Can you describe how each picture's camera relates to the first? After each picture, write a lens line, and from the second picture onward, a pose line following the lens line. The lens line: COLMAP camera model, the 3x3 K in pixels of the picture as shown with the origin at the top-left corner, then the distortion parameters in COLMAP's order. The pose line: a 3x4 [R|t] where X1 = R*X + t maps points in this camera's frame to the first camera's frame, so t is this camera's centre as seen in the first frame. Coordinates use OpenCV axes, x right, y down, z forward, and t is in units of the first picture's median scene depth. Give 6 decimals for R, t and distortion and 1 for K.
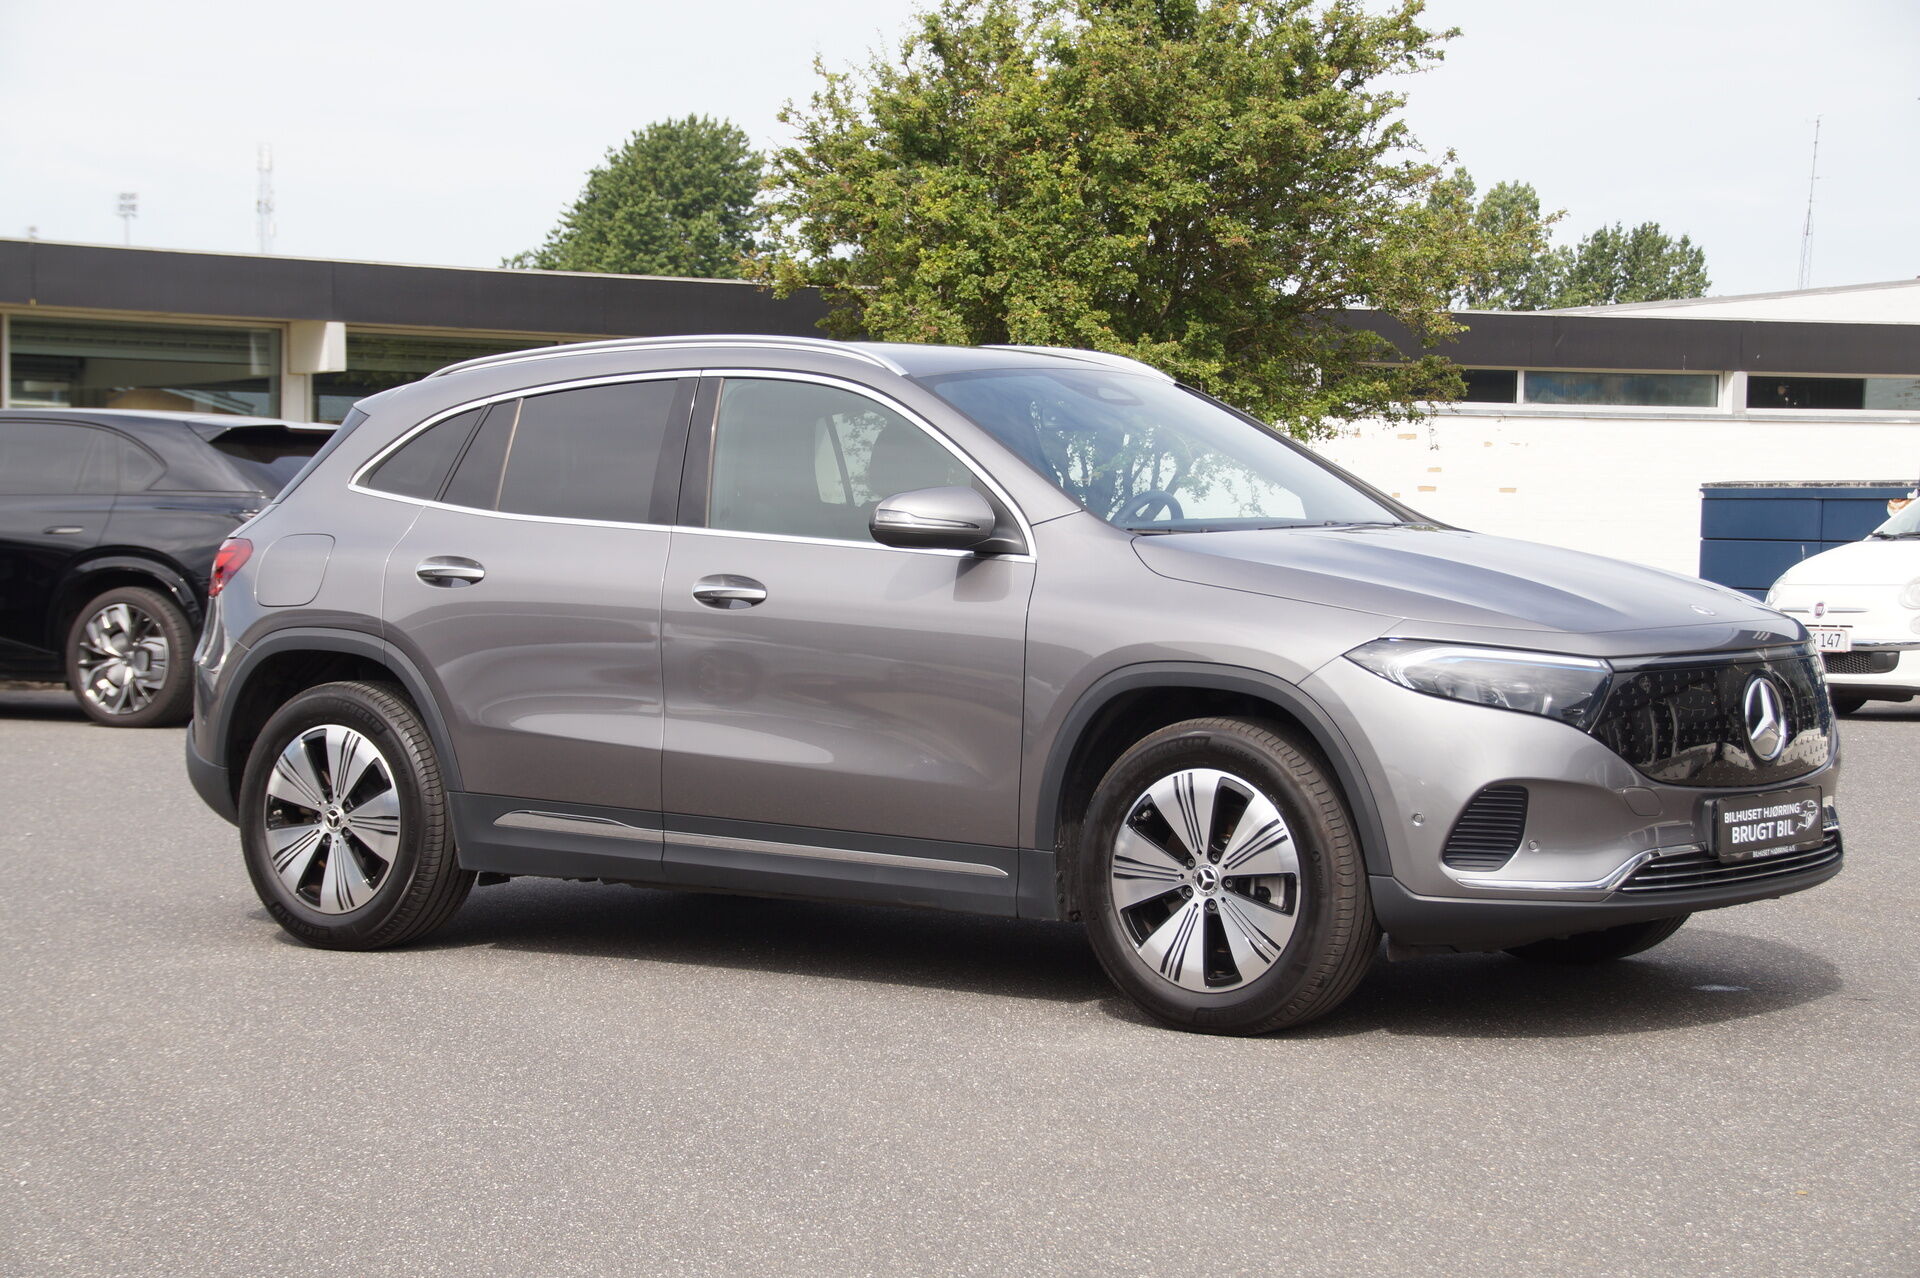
lens RADIAL K [[3882.9, 0, 960.0], [0, 3882.9, 639.0], [0, 0, 1]] dist [0.469408, 0.123941]
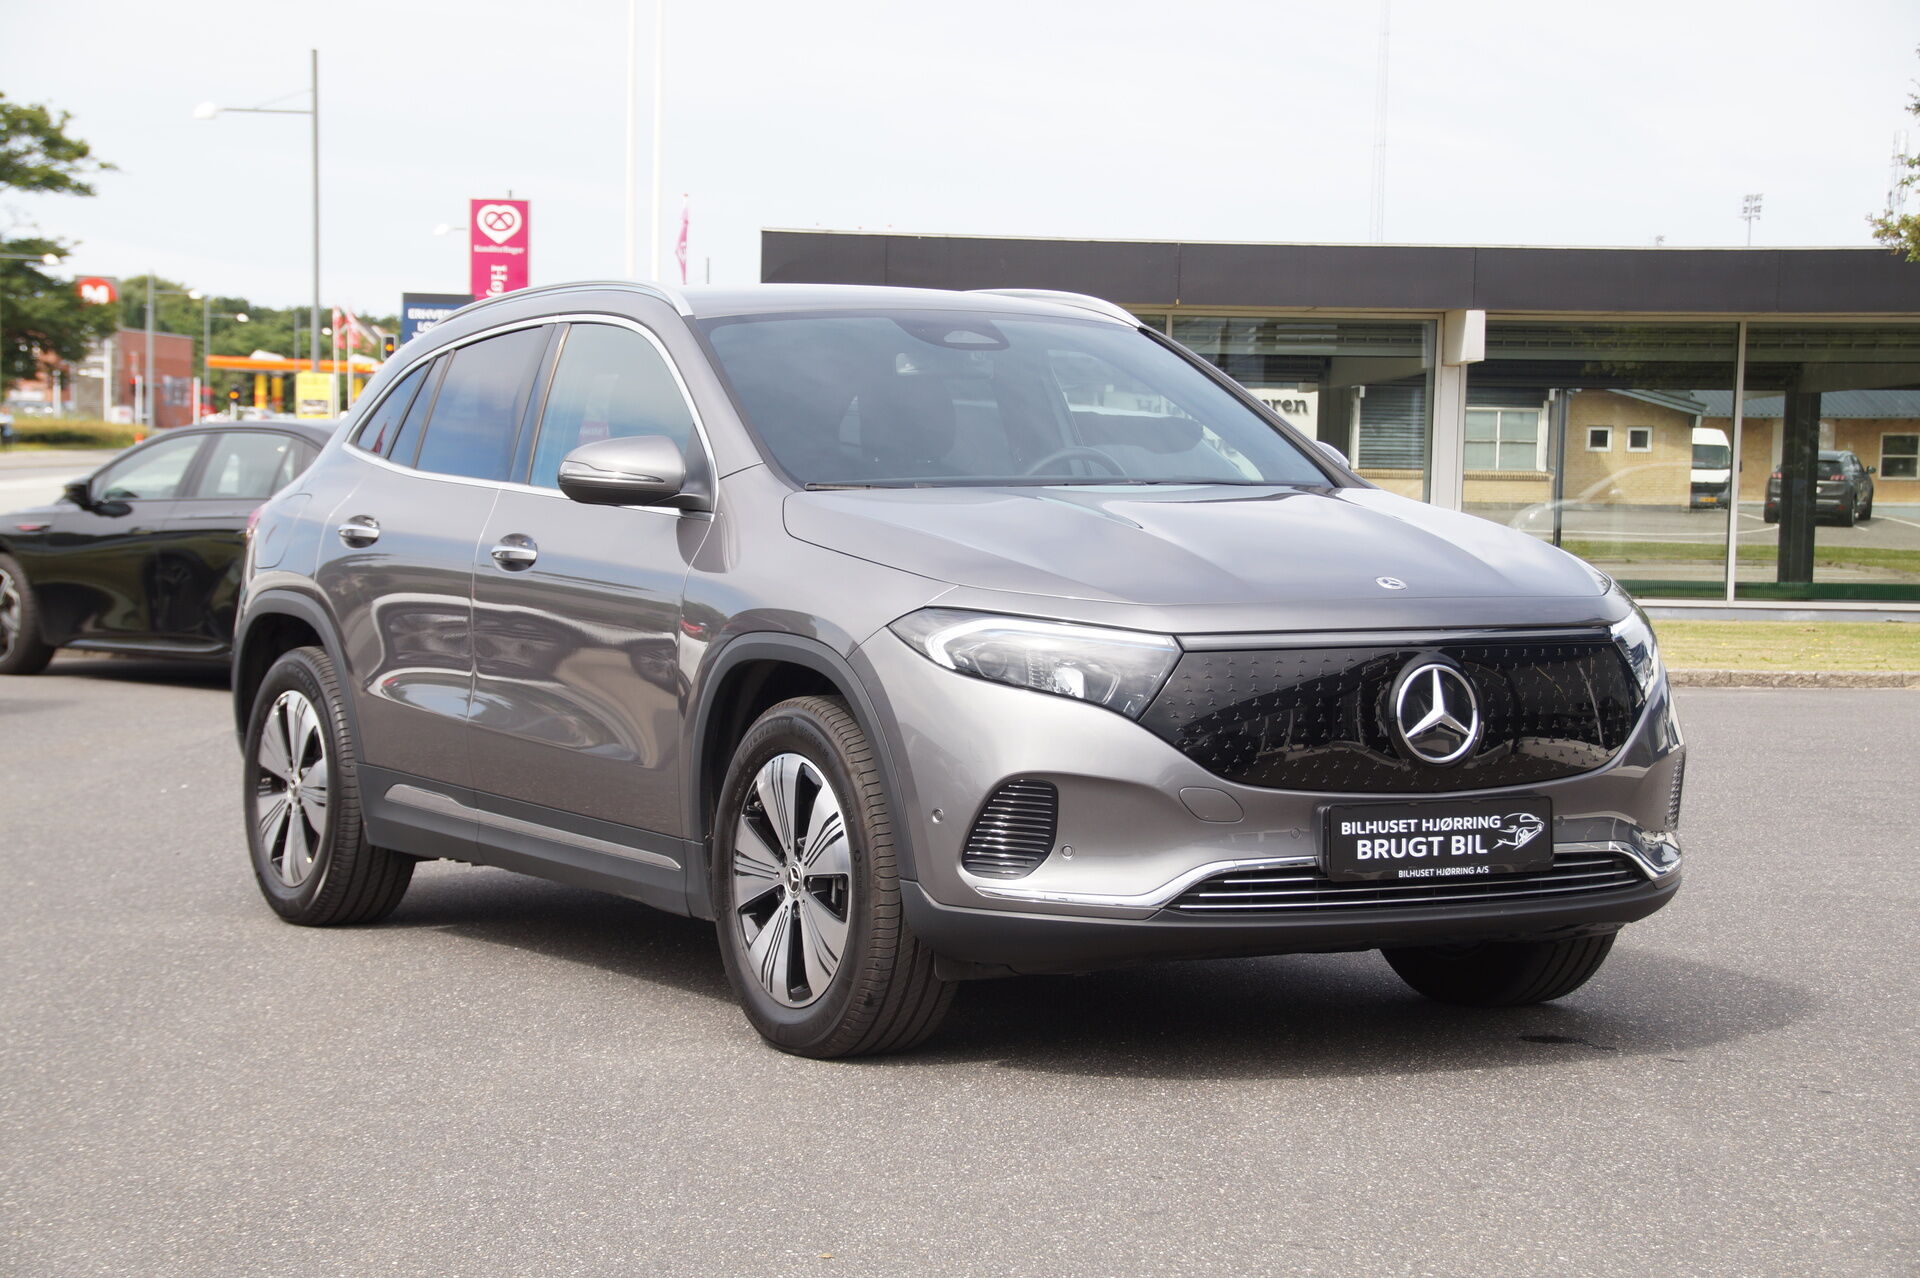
lens RADIAL K [[3866.1, 0, 960.0], [0, 3866.1, 639.0], [0, 0, 1]] dist [0.743634, 0.030155]
pose [[0.917932, 0.017788, -0.396340, 0.418387], [-0.018283, 0.999830, 0.002529, 0.004121], [0.396317, 0.004925, 0.918101, 0.193459]]
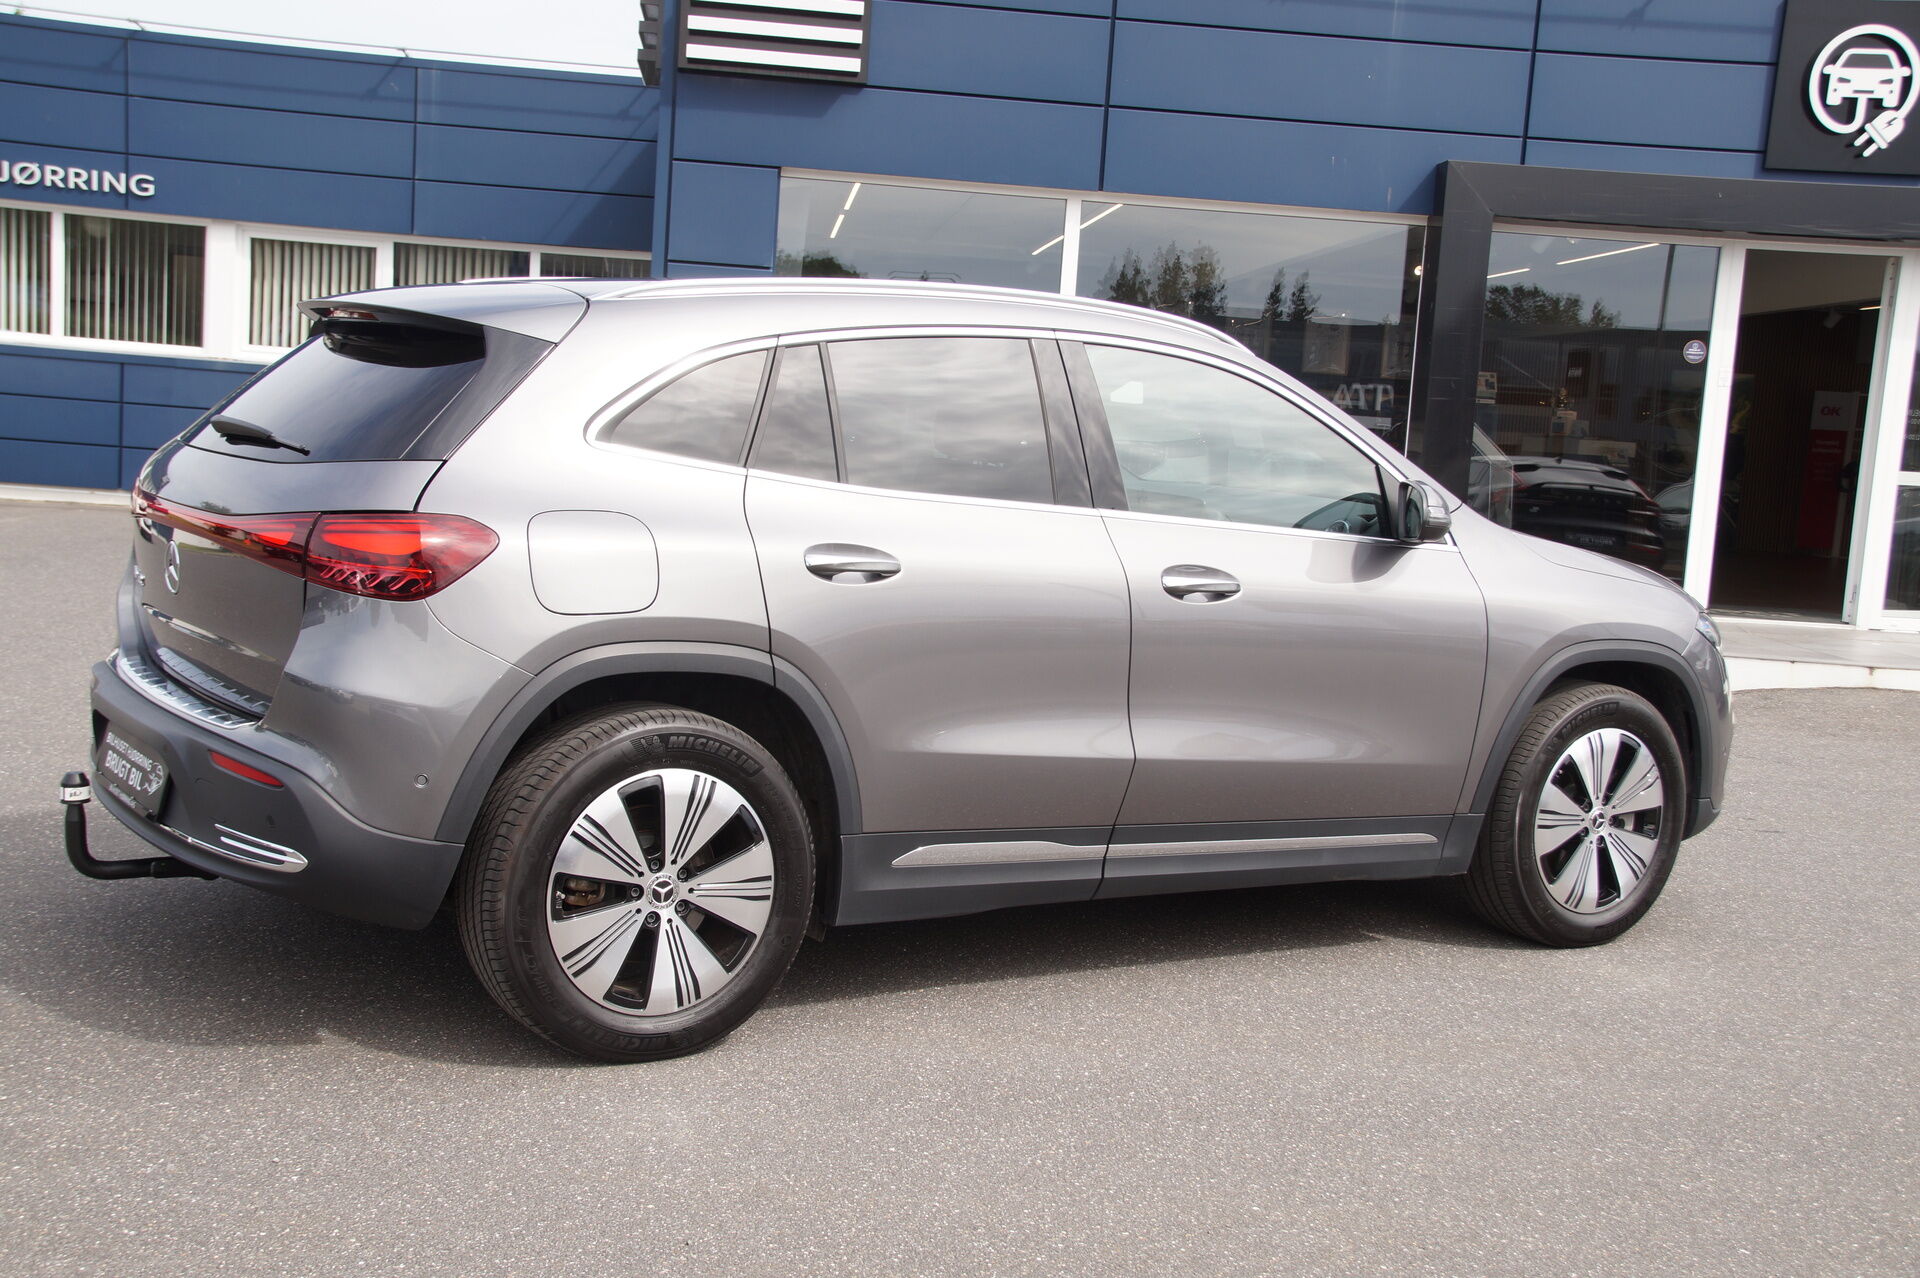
lens RADIAL K [[2237.7, 0, 960.2], [0, 2237.7, 663.6], [0, 0, 1]] dist [0.013017, 0.371550]
pose [[0.338300, -0.093424, 0.936390, -0.601027], [-0.027862, 0.993629, 0.109201, -0.051774], [-0.940626, -0.063032, 0.333541, 0.898768]]
